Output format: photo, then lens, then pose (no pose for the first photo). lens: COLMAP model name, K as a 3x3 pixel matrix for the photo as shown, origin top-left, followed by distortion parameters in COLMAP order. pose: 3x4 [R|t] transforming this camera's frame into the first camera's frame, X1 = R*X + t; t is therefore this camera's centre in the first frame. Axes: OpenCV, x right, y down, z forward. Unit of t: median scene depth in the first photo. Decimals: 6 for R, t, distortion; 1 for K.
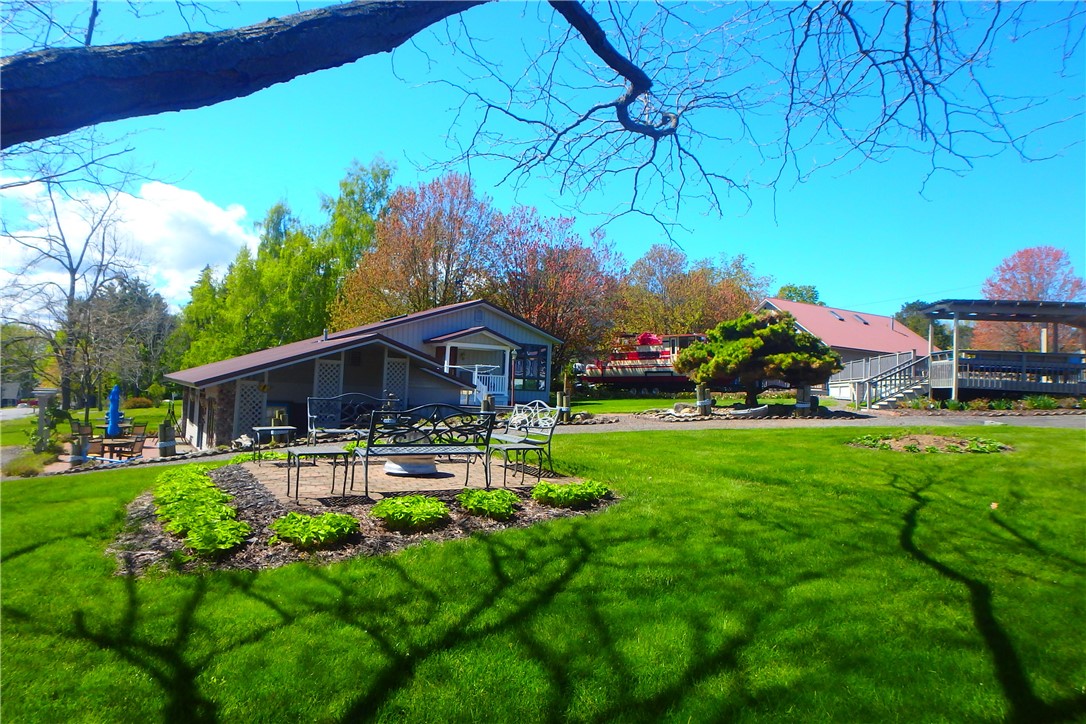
lens RADIAL K [[666.3, 0, 543.0], [0, 666.3, 362.0], [0, 0, 1]] dist [-0.036840, -0.000045]
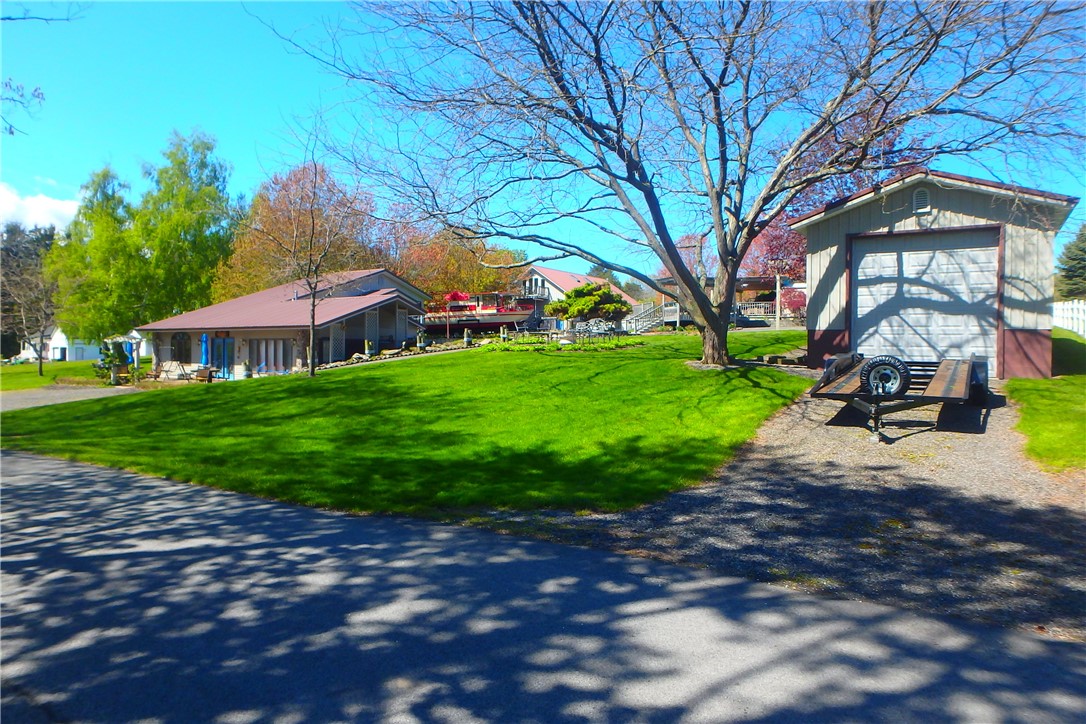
lens RADIAL K [[666.3, 0, 543.0], [0, 666.3, 362.0], [0, 0, 1]] dist [-0.036840, -0.000045]
pose [[0.895148, -0.048565, 0.443115, -0.300906], [0.019055, 0.997308, 0.070812, 0.006608], [-0.445361, -0.054943, 0.893664, -0.295759]]
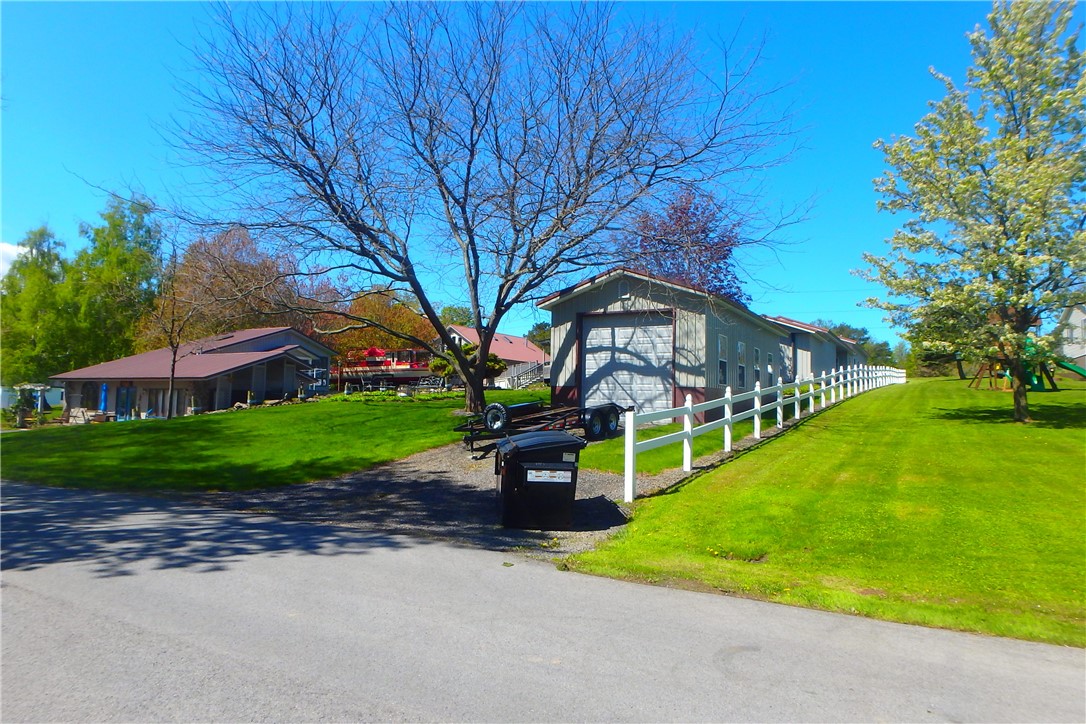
lens RADIAL K [[666.3, 0, 543.0], [0, 666.3, 362.0], [0, 0, 1]] dist [-0.036840, -0.000045]
pose [[0.870487, 0.001835, 0.492189, -0.241503], [0.004613, 0.999919, -0.011886, 0.005834], [-0.492170, 0.012617, 0.870407, -0.446815]]
